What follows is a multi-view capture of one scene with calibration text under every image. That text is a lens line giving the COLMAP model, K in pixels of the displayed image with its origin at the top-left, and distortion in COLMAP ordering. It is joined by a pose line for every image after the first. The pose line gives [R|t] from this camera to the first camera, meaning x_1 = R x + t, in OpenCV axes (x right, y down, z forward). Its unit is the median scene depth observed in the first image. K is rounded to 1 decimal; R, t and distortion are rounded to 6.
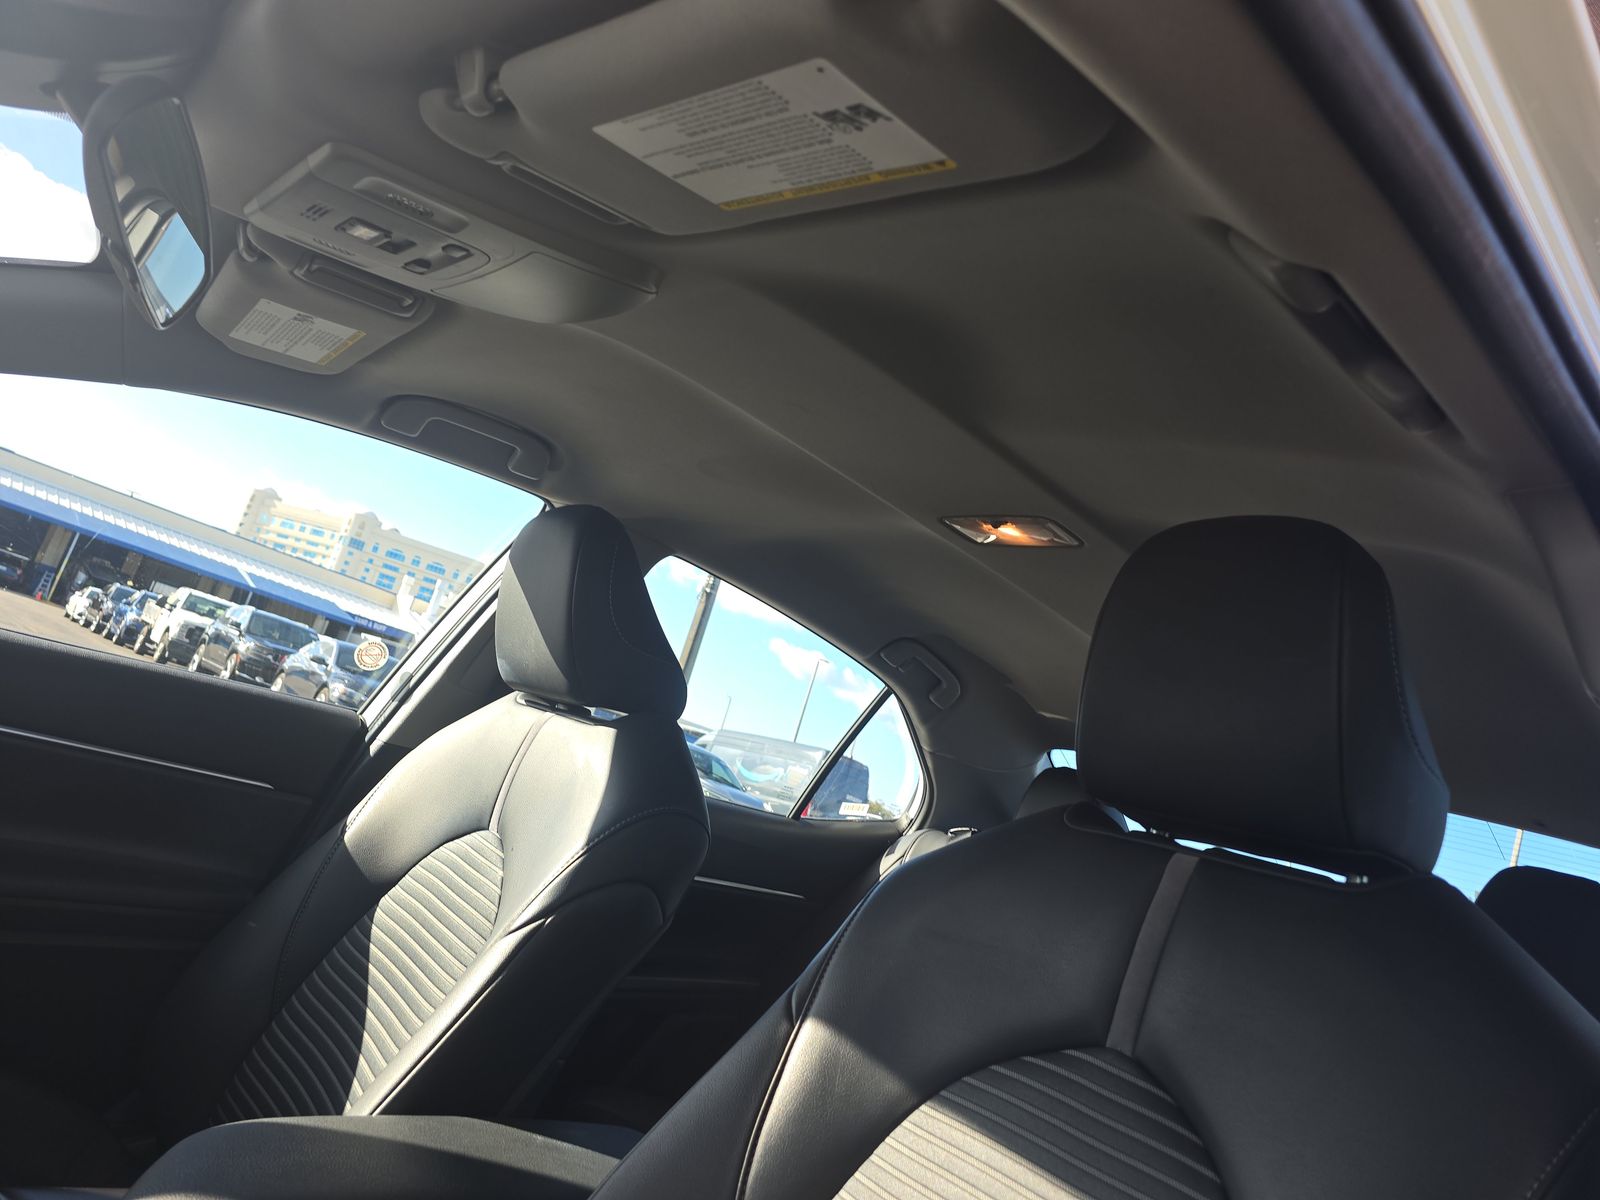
lens RADIAL K [[1074.3, 0, 806.8], [0, 1074.3, 599.6], [0, 0, 1]] dist [0.073865, -0.057942]
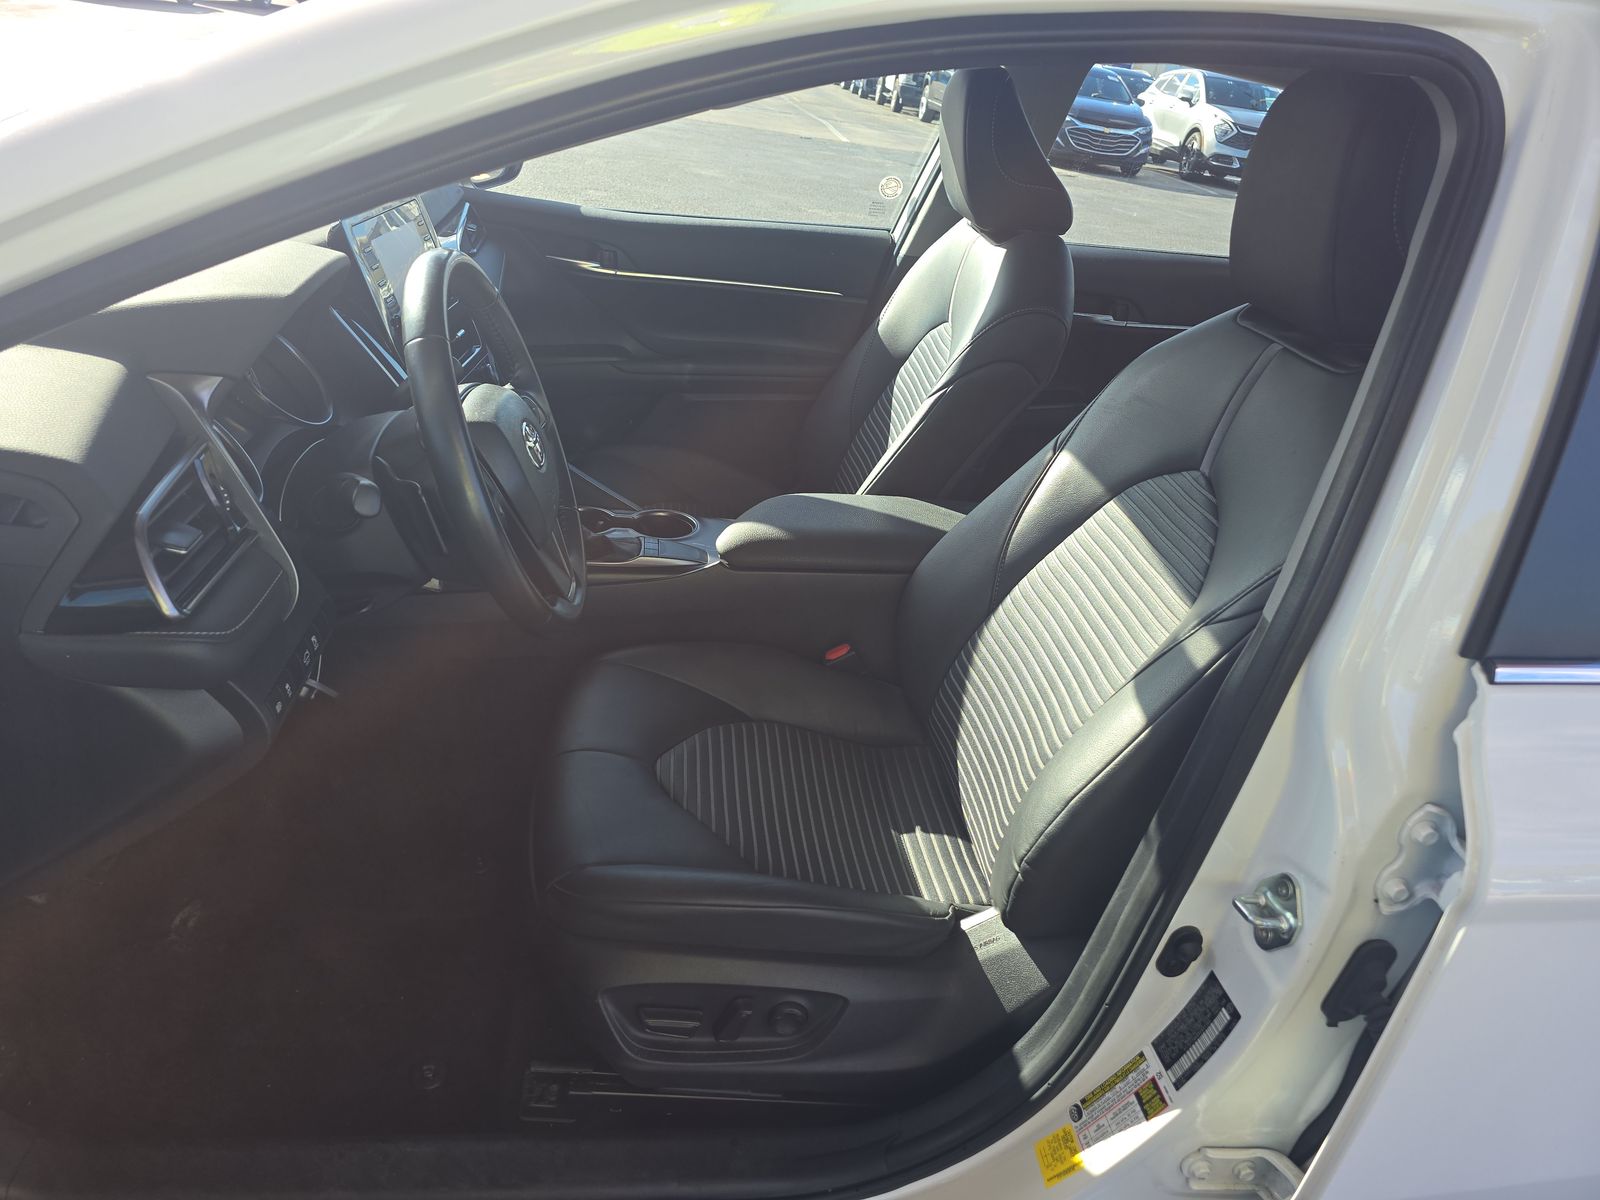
lens RADIAL K [[1074.3, 0, 806.8], [0, 1074.3, 599.6], [0, 0, 1]] dist [0.073865, -0.057942]
pose [[0.802718, 0.093468, -0.588989, 0.414590], [0.215965, 0.875043, 0.433196, -0.123910], [0.555881, -0.474935, 0.682227, -0.259496]]
